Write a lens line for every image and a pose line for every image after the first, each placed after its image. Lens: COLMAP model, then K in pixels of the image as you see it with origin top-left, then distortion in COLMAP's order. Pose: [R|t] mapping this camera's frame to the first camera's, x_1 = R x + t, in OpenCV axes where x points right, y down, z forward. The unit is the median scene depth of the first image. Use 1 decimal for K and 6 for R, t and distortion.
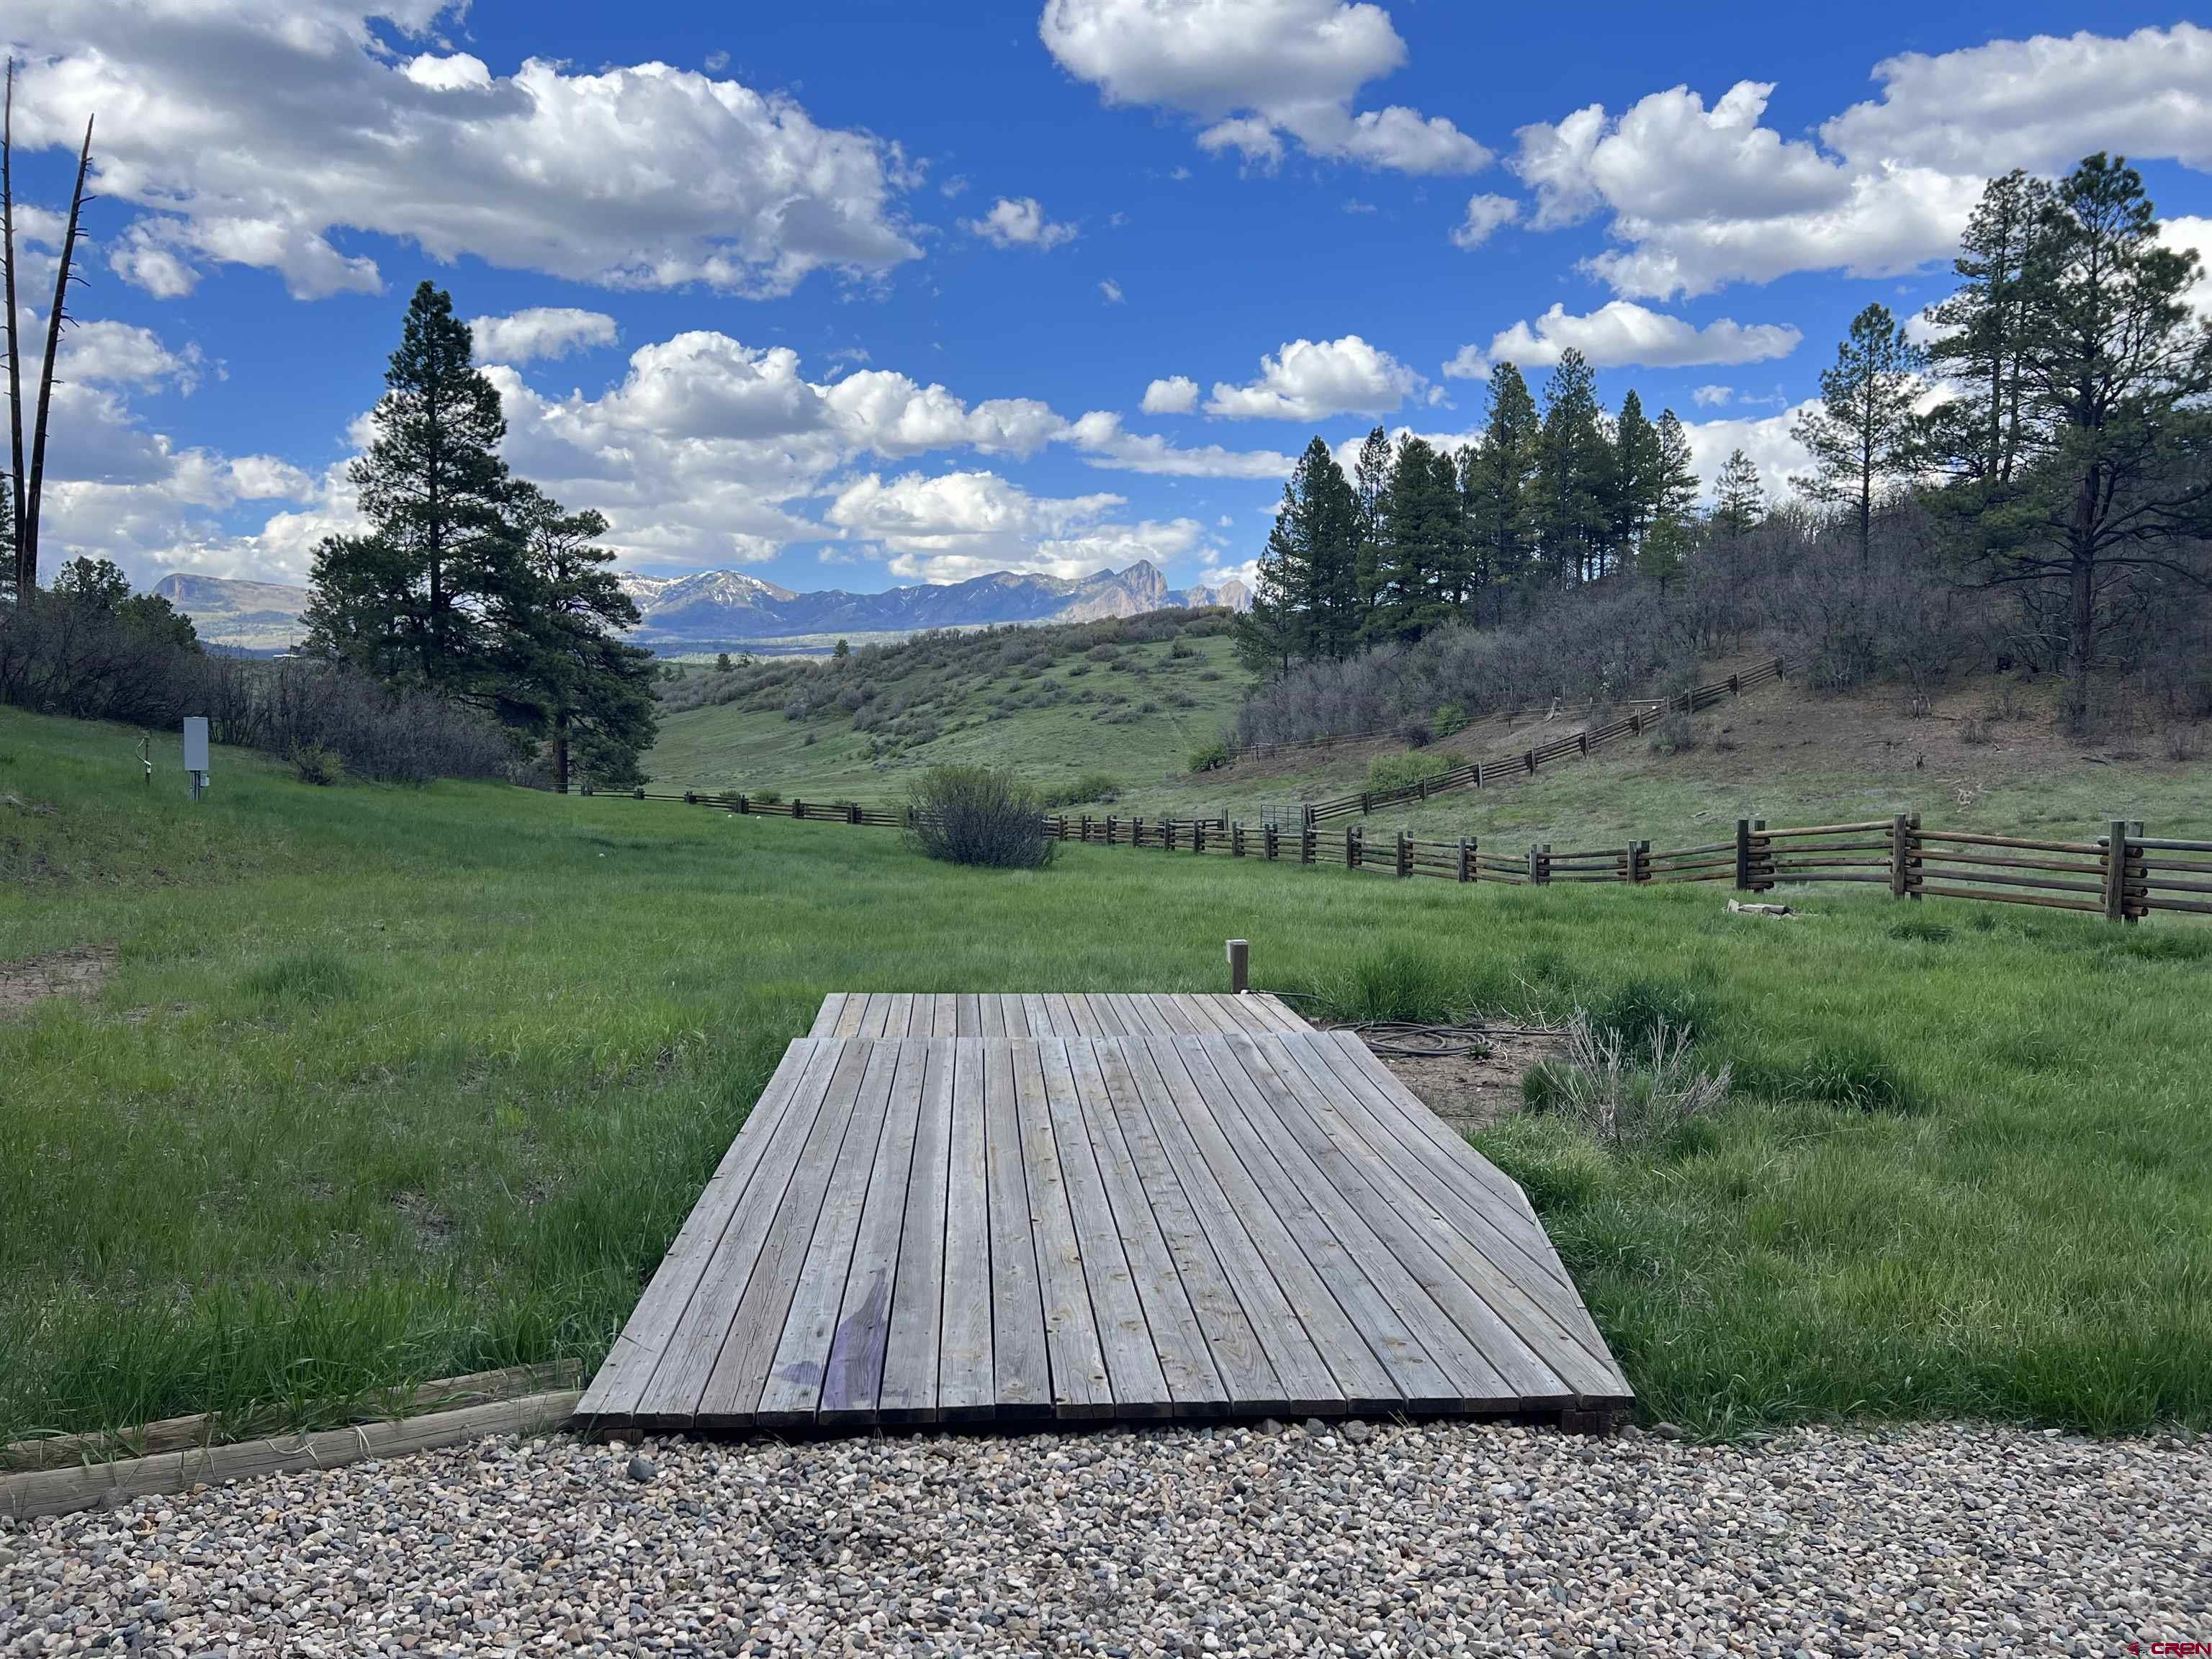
lens RADIAL K [[1683.8, 0, 1074.4], [0, 1683.8, 824.4], [0, 0, 1]] dist [0.269583, -0.512187]
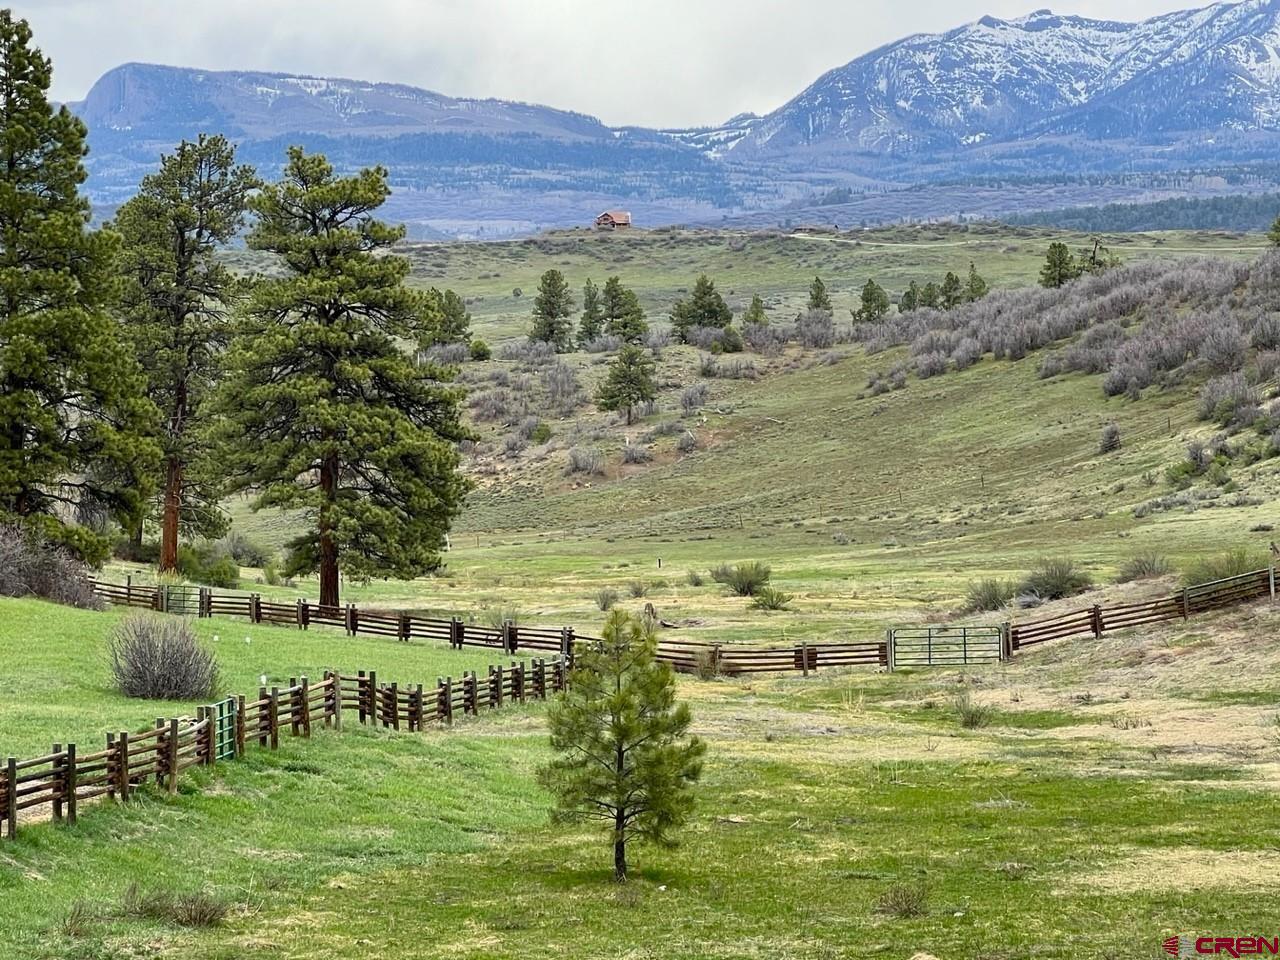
lens RADIAL K [[4116.8, 0, 640.0], [0, 4116.8, 480.0], [0, 0, 1]] dist [-0.433574, 13.139741]
pose [[0.937944, -0.003518, -0.346768, 0.158786], [-0.006456, 0.999598, -0.027603, -0.006106], [0.346726, 0.028129, 0.937545, -0.202471]]
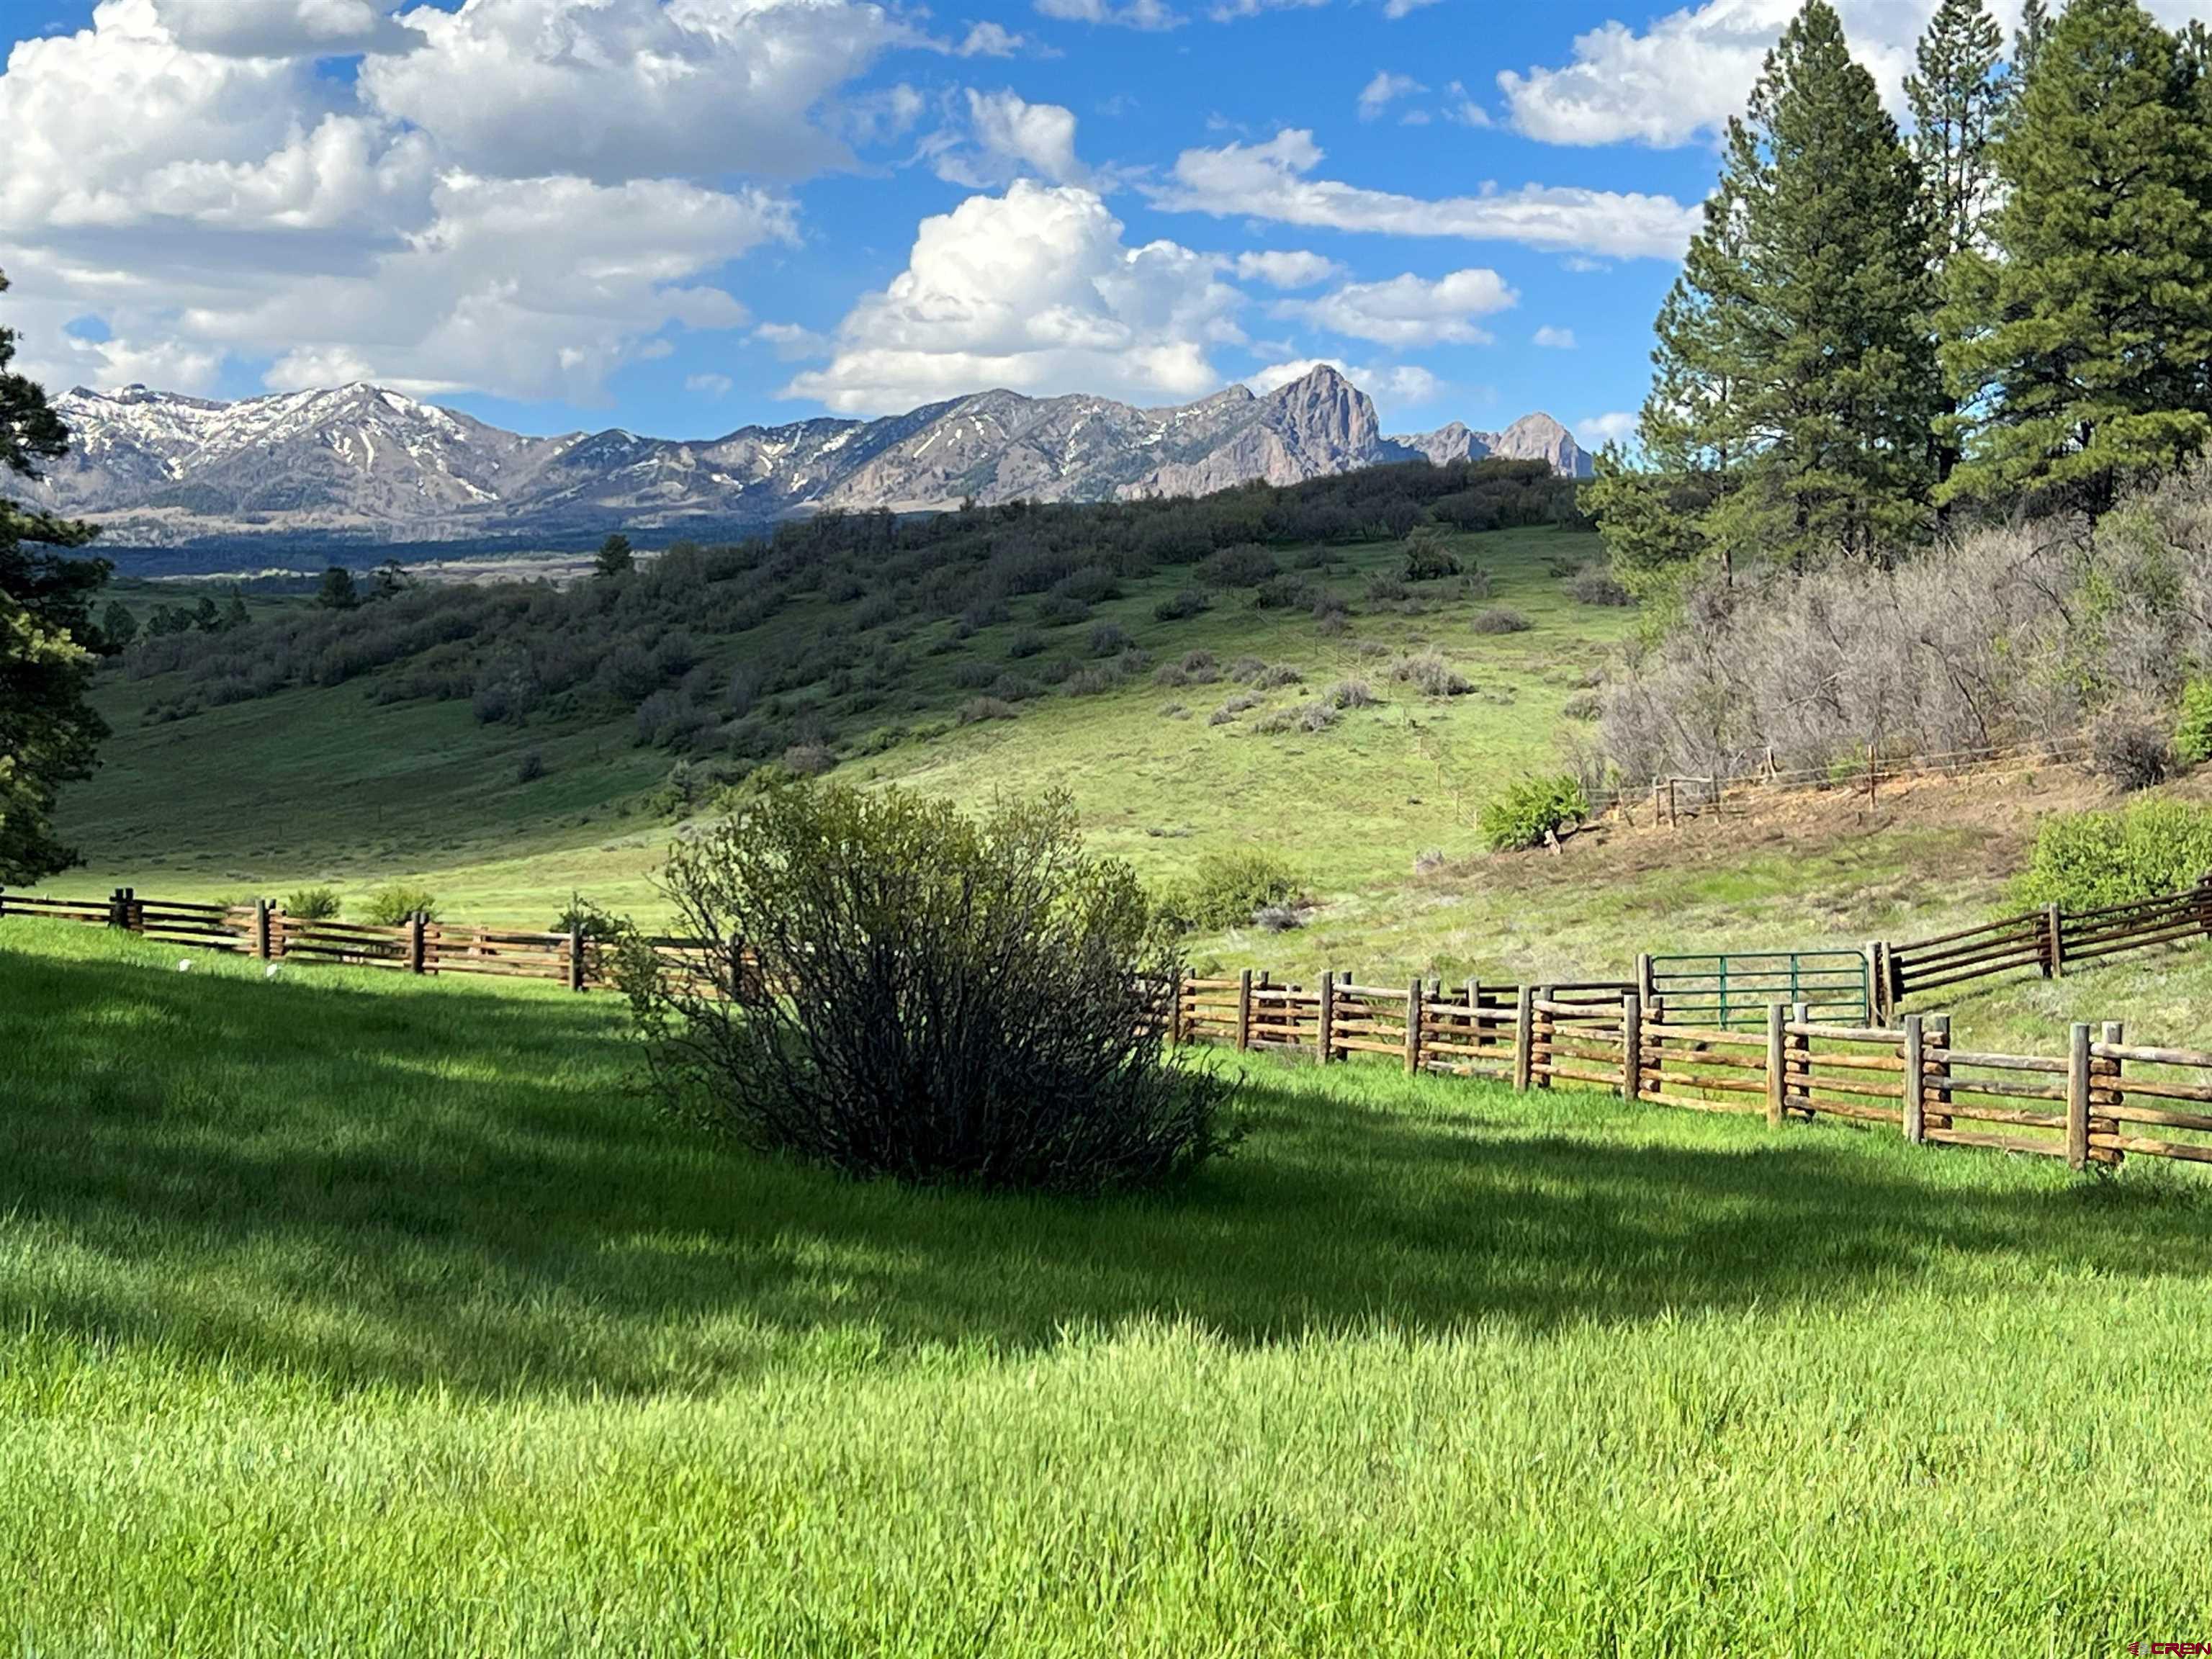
lens RADIAL K [[3918.7, 0, 1106.0], [0, 3918.7, 829.5], [0, 0, 1]] dist [0.181123, -0.330663]
pose [[0.999871, 0.009448, -0.013001, -0.003054], [-0.009926, 0.999260, -0.037174, -0.000894], [0.012640, 0.037298, 0.999224, 0.049316]]
